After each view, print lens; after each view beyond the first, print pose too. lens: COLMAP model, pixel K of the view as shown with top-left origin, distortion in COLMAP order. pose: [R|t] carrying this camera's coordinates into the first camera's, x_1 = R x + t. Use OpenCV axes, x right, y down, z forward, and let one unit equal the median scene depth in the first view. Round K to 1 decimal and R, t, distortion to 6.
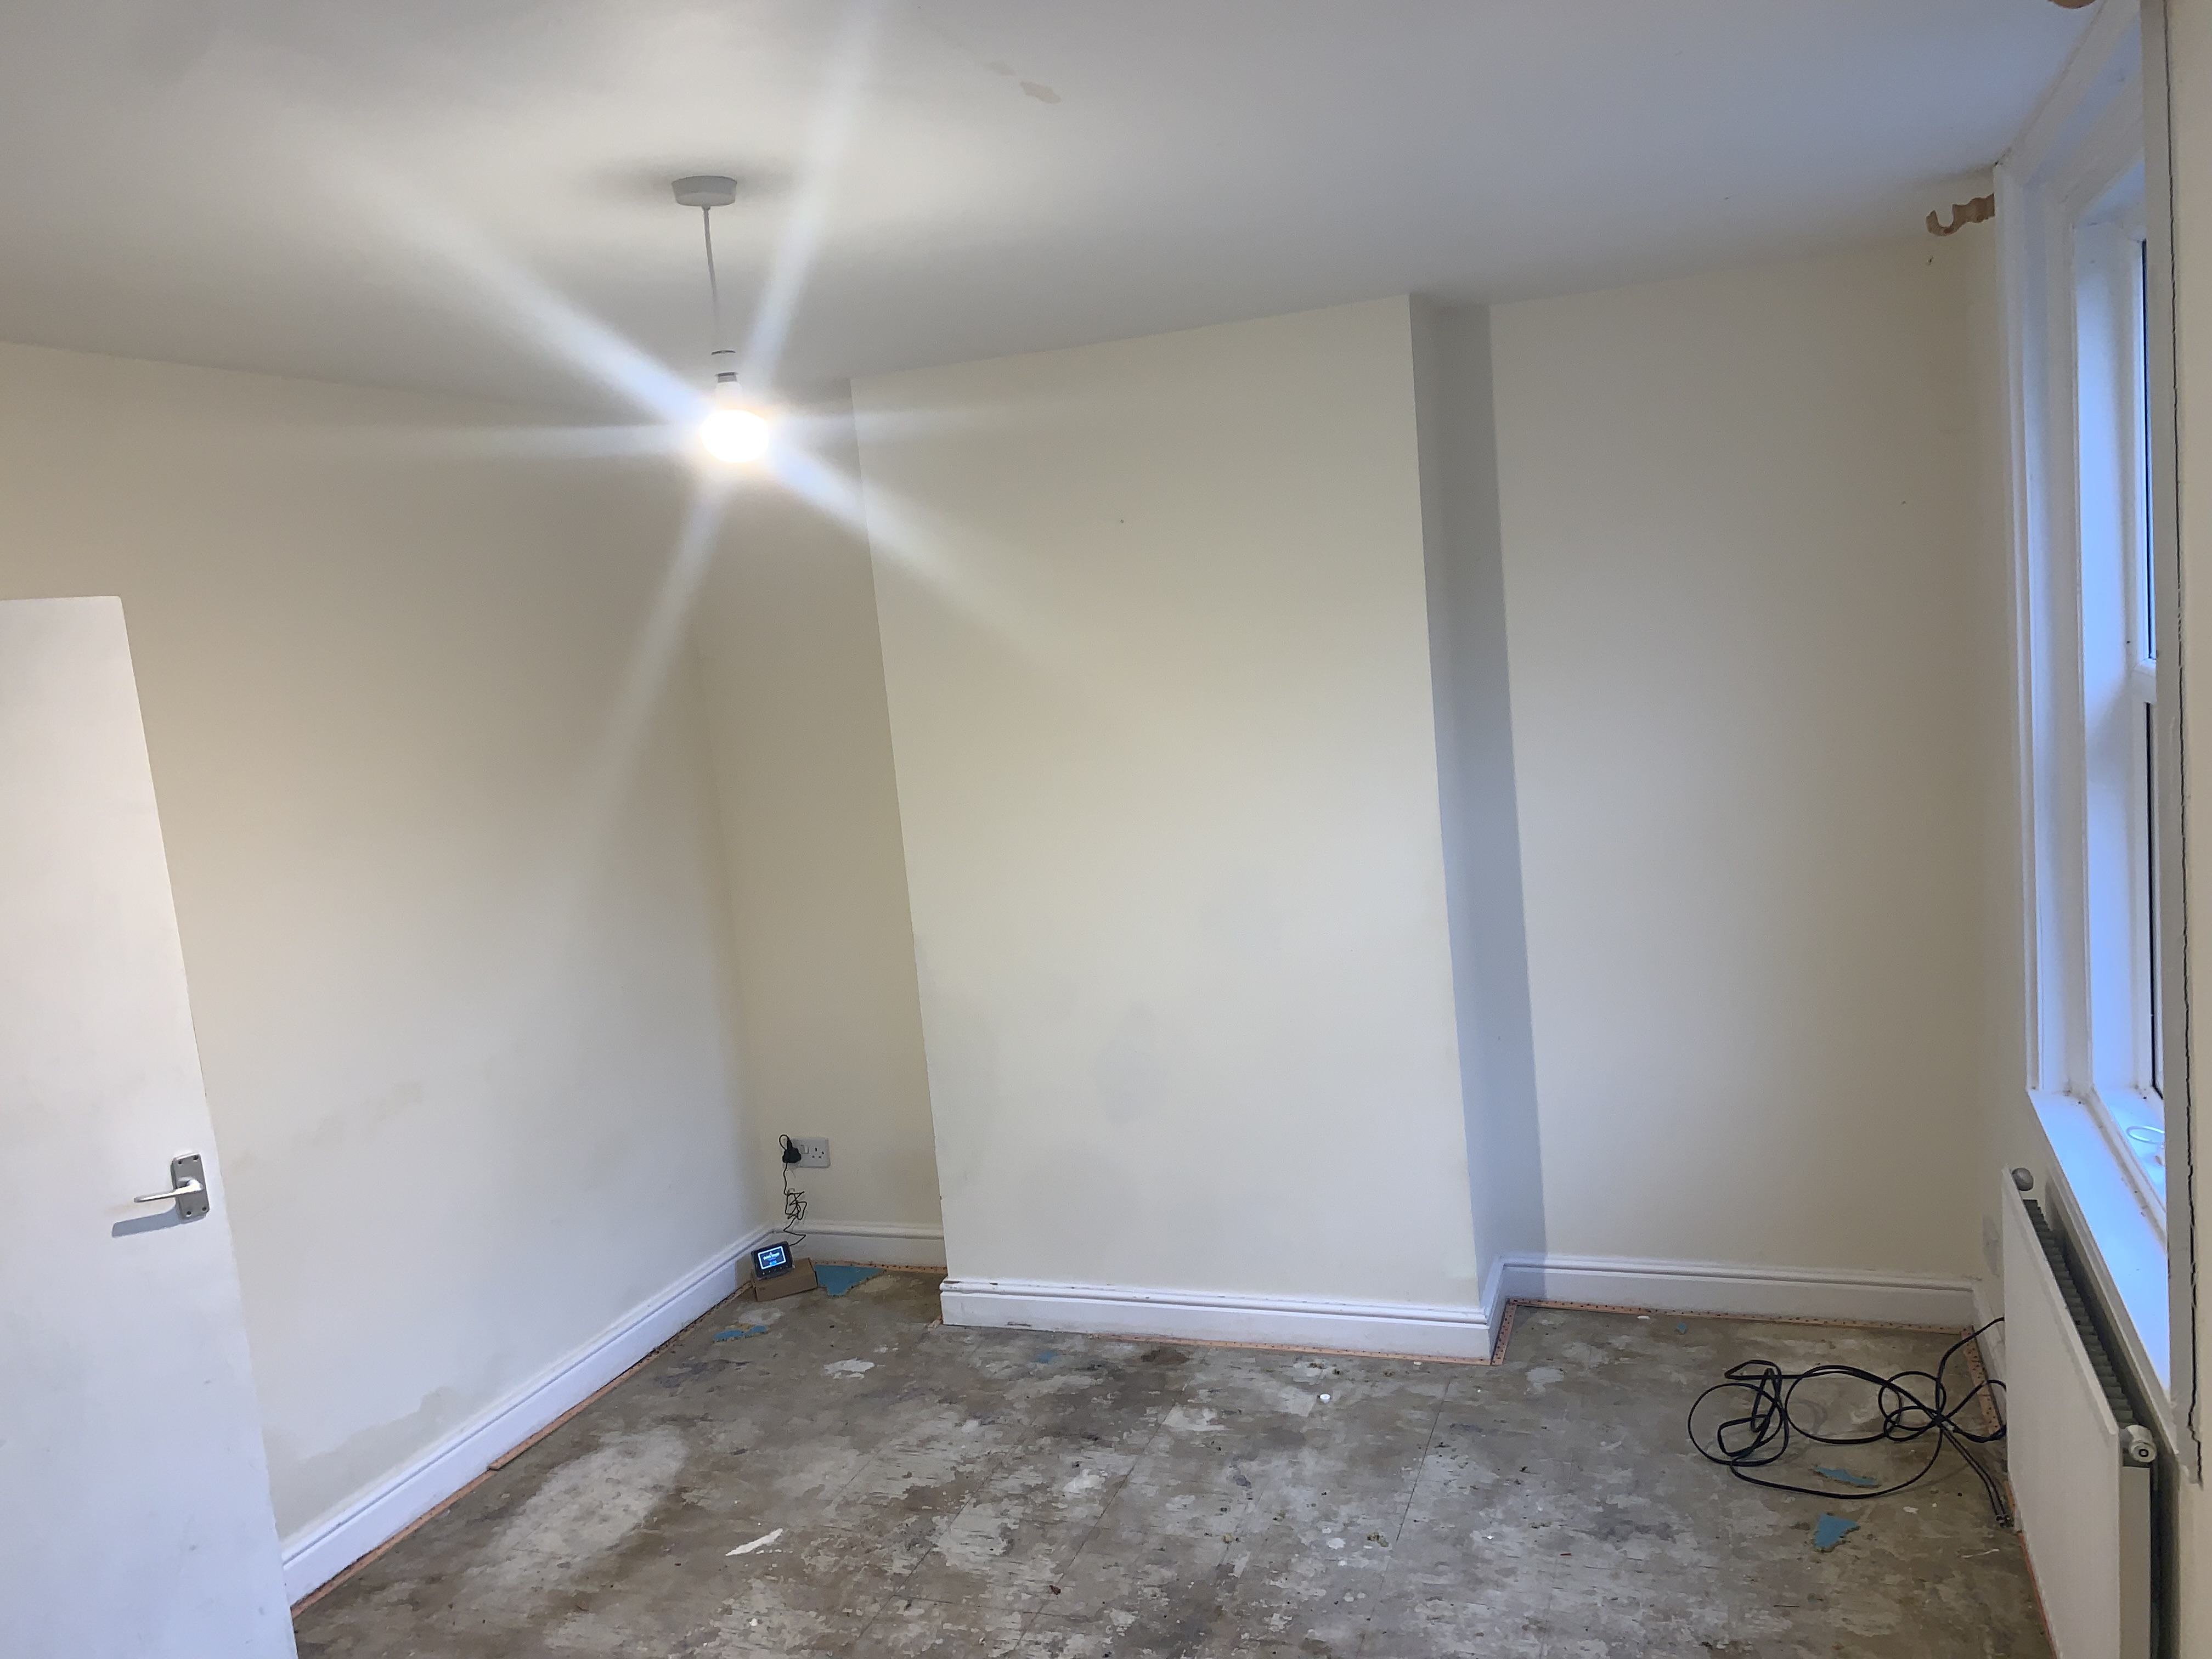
lens RADIAL K [[1703.0, 0, 1102.9], [0, 1703.0, 823.7], [0, 0, 1]] dist [-0.002783, 0.029672]
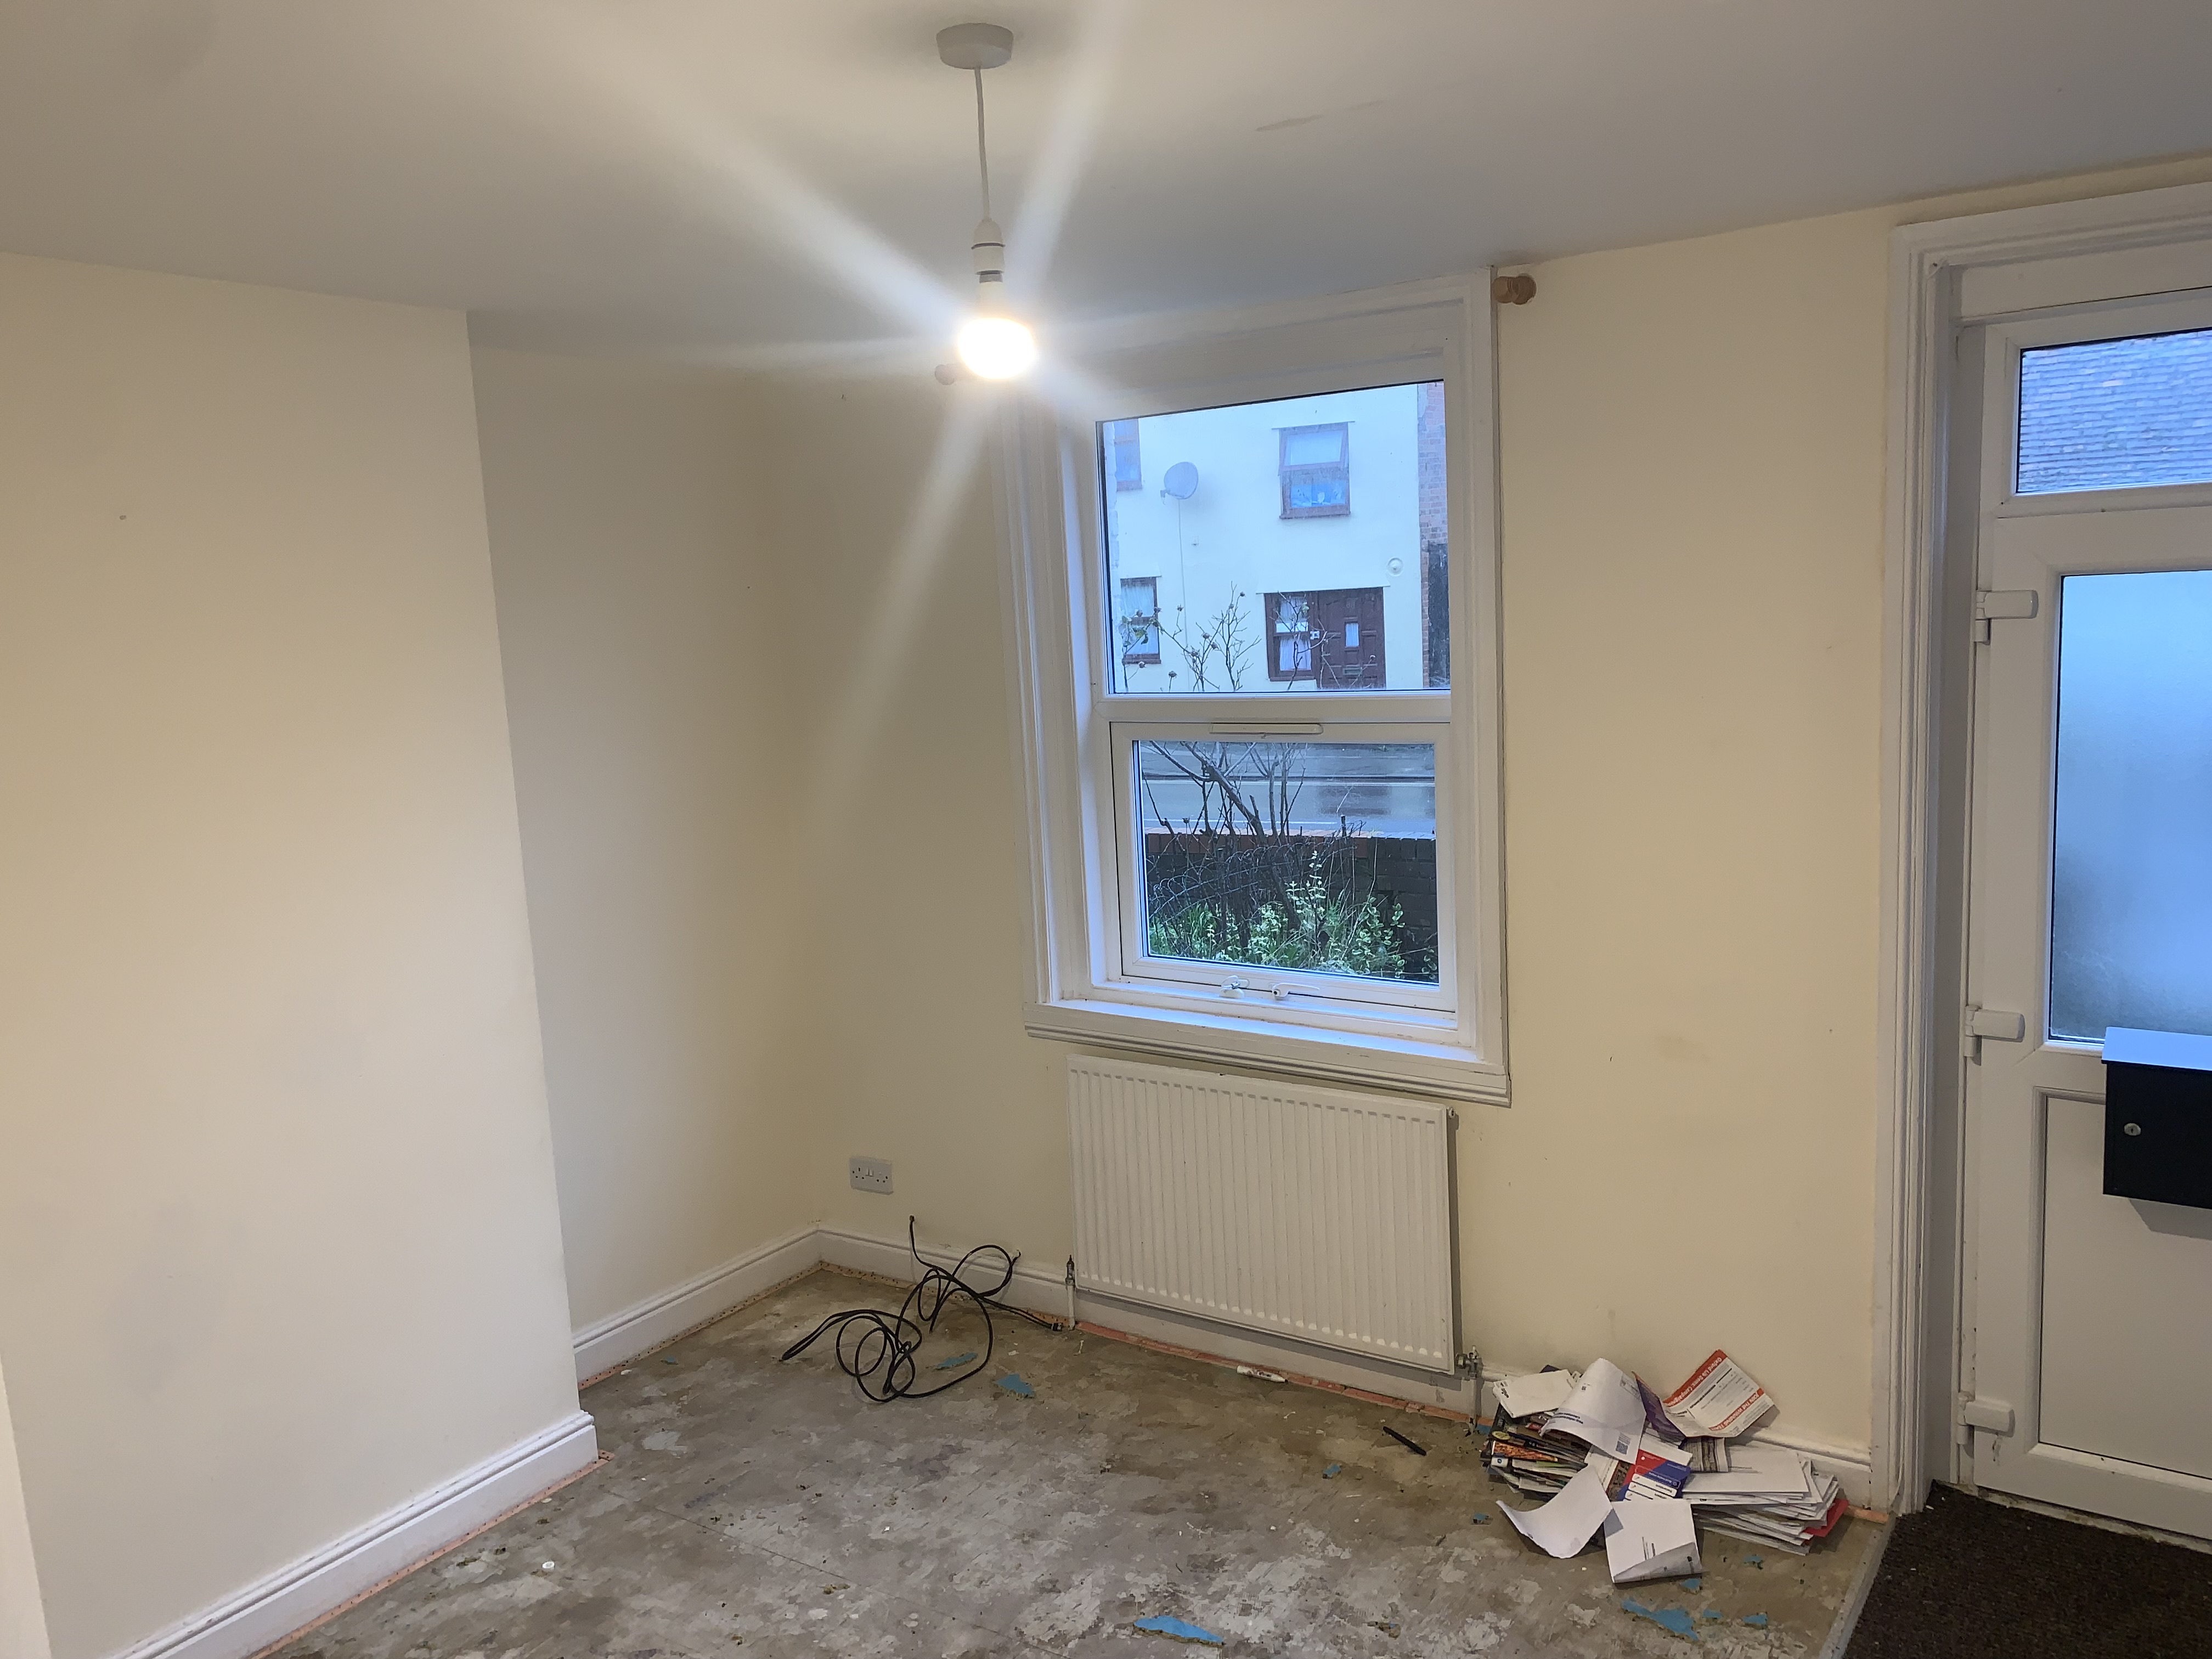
lens RADIAL K [[1703.0, 0, 1103.3], [0, 1703.0, 838.9], [0, 0, 1]] dist [-0.002783, 0.029672]
pose [[0.249695, -0.066372, 0.966047, -0.662239], [0.154388, 0.987615, 0.027949, -0.006243], [-0.955938, 0.142167, 0.256850, 0.503065]]
